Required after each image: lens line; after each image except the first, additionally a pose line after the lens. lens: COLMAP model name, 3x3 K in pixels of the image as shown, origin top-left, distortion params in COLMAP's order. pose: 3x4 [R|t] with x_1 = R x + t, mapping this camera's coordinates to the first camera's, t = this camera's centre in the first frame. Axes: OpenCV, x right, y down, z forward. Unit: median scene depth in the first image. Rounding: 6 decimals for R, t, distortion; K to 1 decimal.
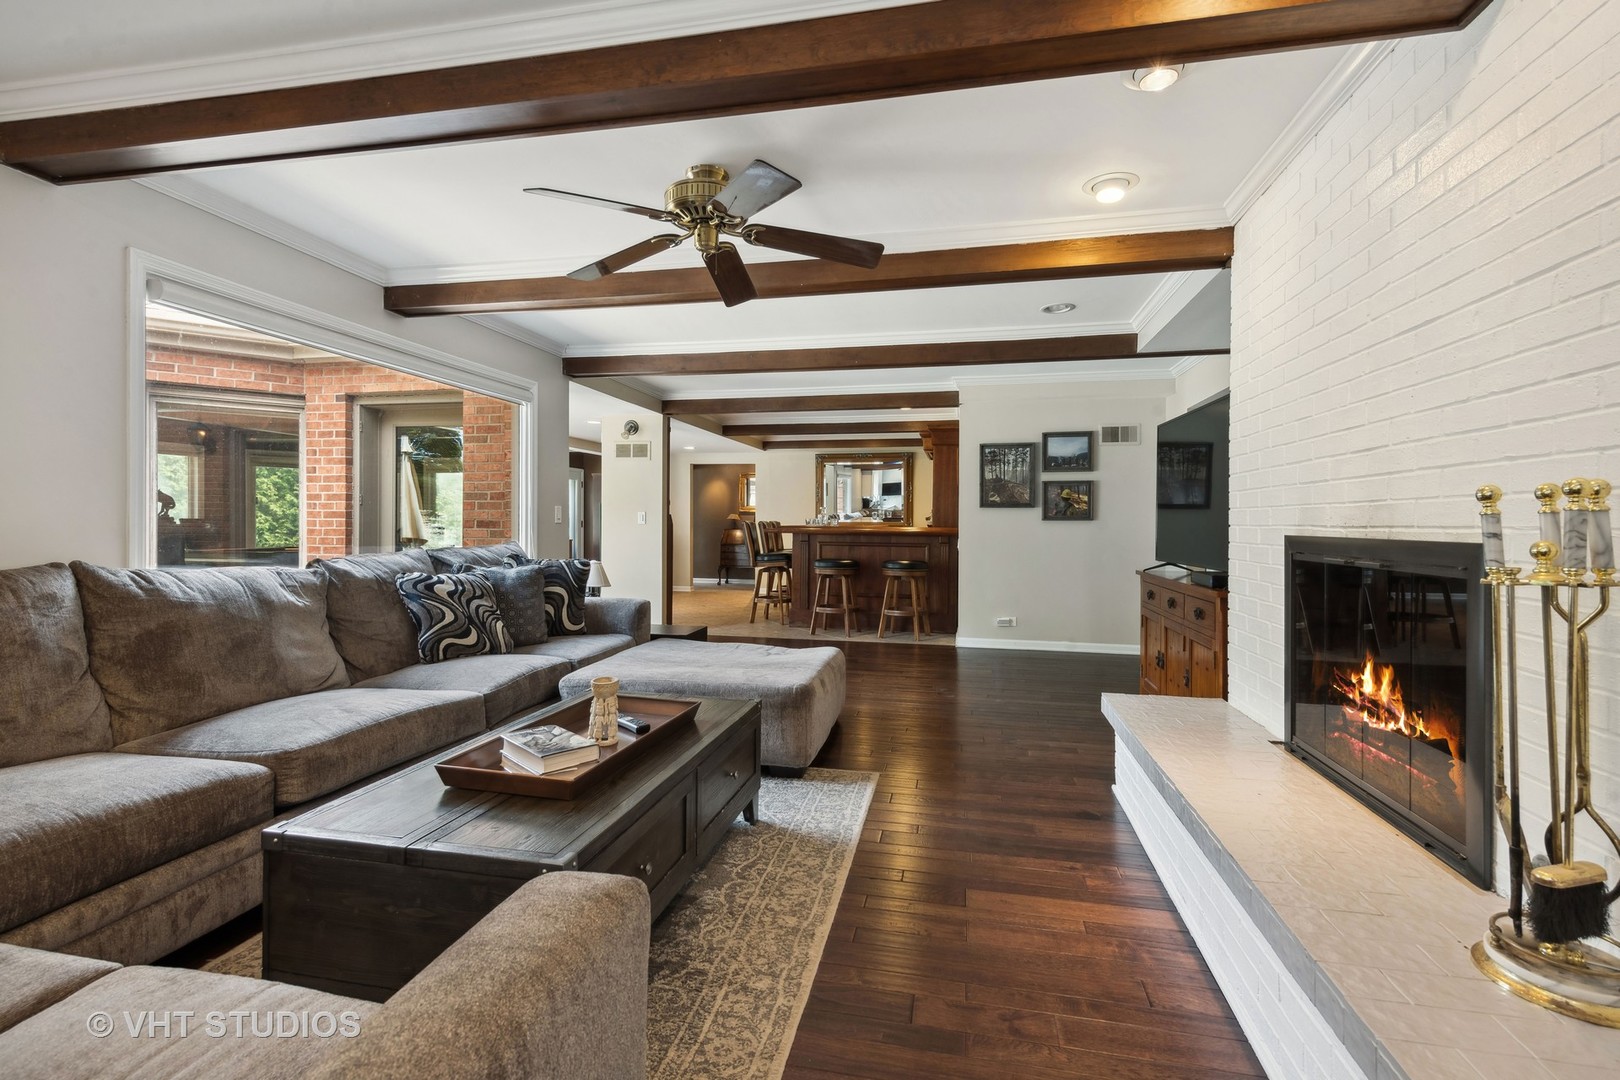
lens RADIAL K [[711.4, 0, 833.3], [0, 711.4, 535.6], [0, 0, 1]] dist [0.014903, 0.000174]
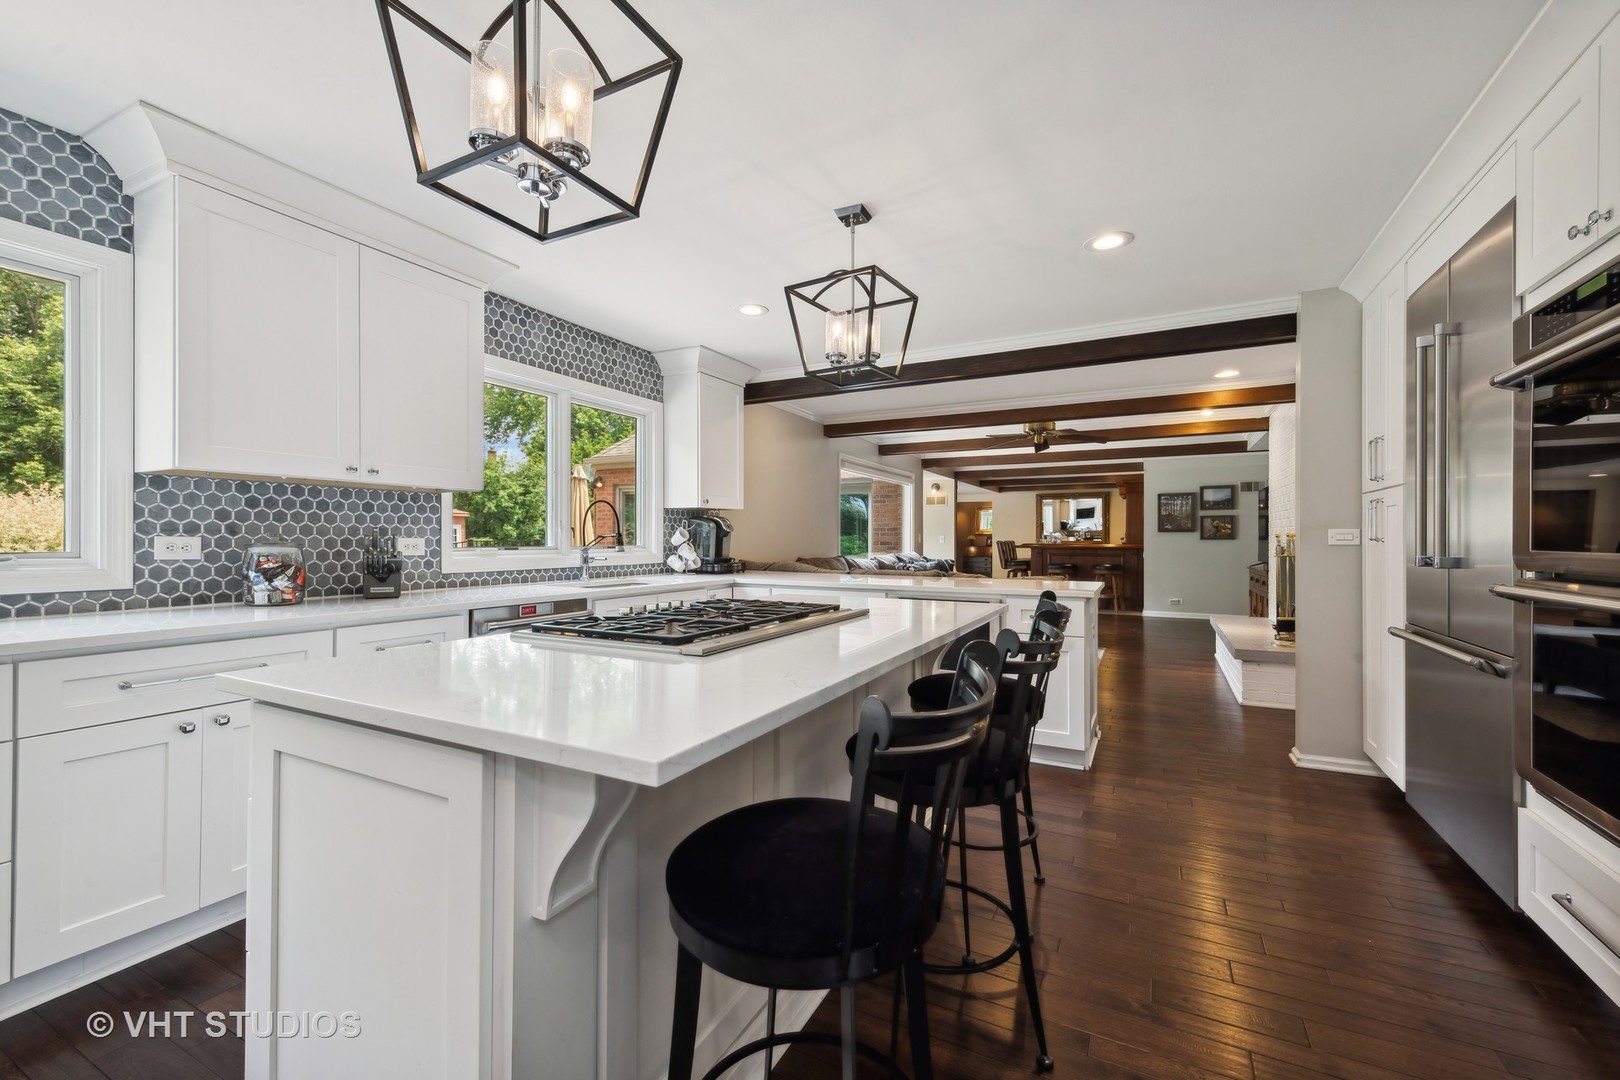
lens RADIAL K [[666.6, 0, 810.0], [0, 666.6, 540.0], [0, 0, 1]] dist [0.003041, -0.000646]
pose [[0.957514, -0.004668, -0.288349, -0.118363], [-0.000895, 0.999816, -0.019158, 0.008996], [0.288385, 0.018602, 0.957334, -0.699478]]
